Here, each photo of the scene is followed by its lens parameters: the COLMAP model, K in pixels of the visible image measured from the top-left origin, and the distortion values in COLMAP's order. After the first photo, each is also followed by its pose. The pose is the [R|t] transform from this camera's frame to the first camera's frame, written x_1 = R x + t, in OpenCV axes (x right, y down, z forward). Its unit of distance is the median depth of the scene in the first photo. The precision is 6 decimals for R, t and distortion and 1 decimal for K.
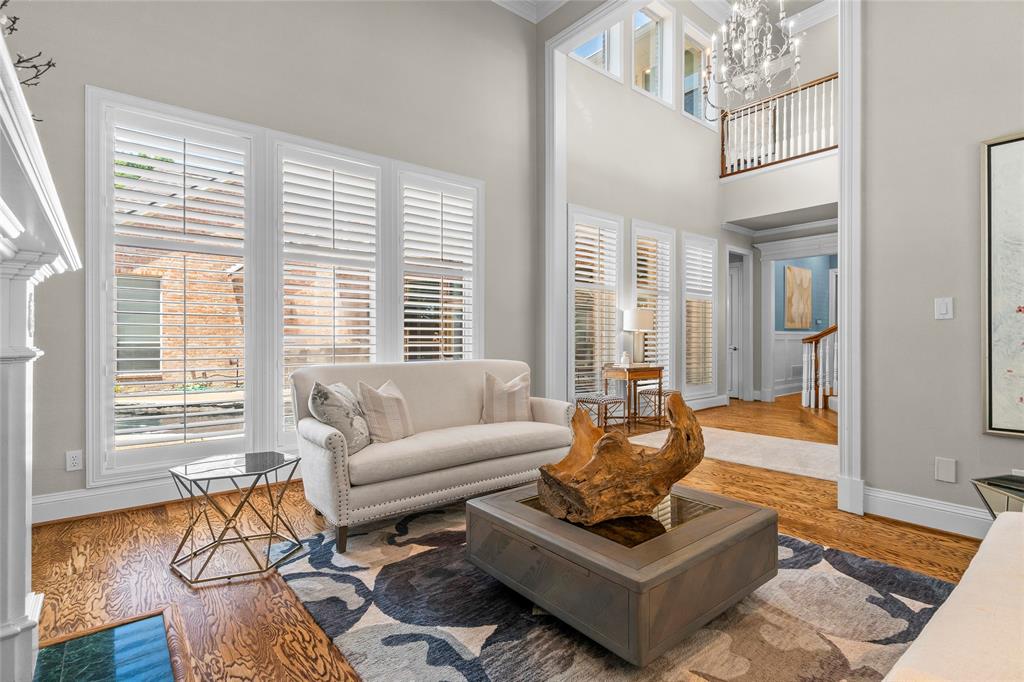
lens RADIAL K [[489.4, 0, 517.0], [0, 489.4, 339.9], [0, 0, 1]] dist [-0.000107, -0.000515]
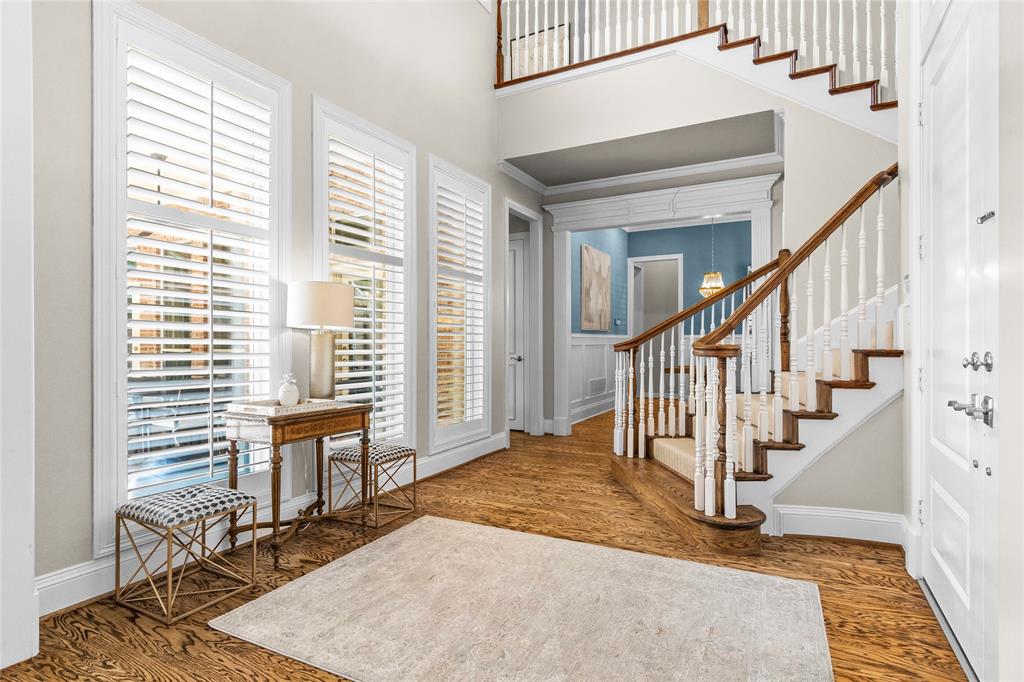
lens RADIAL K [[536.9, 0, 503.4], [0, 536.9, 342.0], [0, 0, 1]] dist [0.002558, 0.000898]
pose [[0.930732, 0.000356, 0.365701, 0.171941], [0.001046, 0.999993, -0.003635, -0.002813], [-0.365699, 0.003766, 0.930725, 0.353216]]
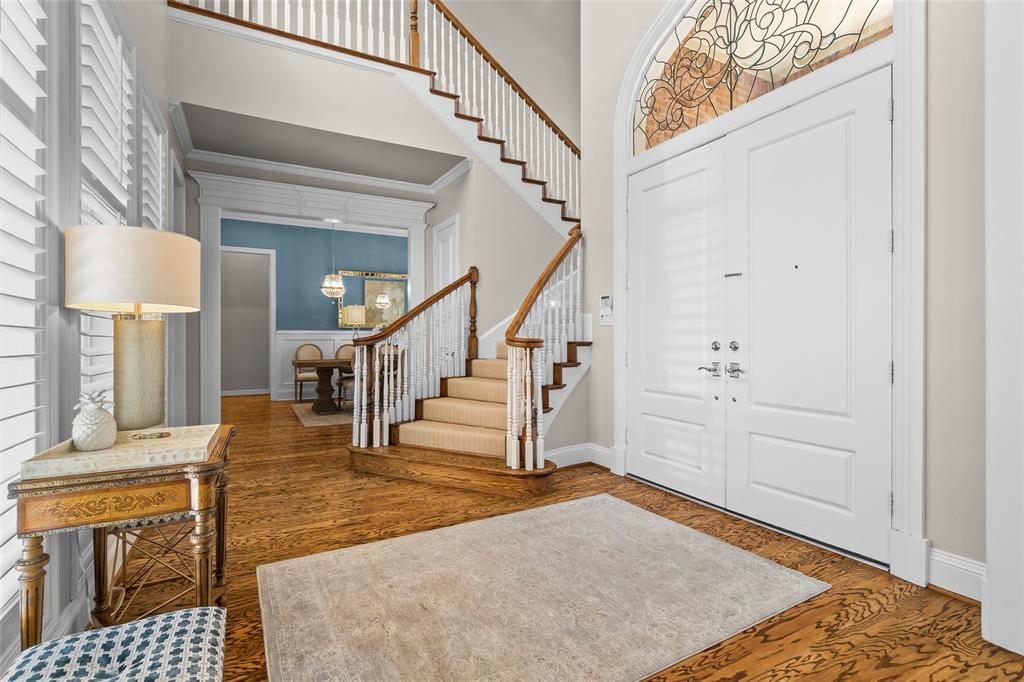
lens RADIAL K [[489.4, 0, 511.1], [0, 489.4, 336.8], [0, 0, 1]] dist [-0.000107, -0.000515]
pose [[0.196216, 0.003426, 0.980555, 0.009118], [0.002582, 0.999989, -0.004010, -0.001669], [-0.980557, 0.003318, 0.196205, 0.575637]]
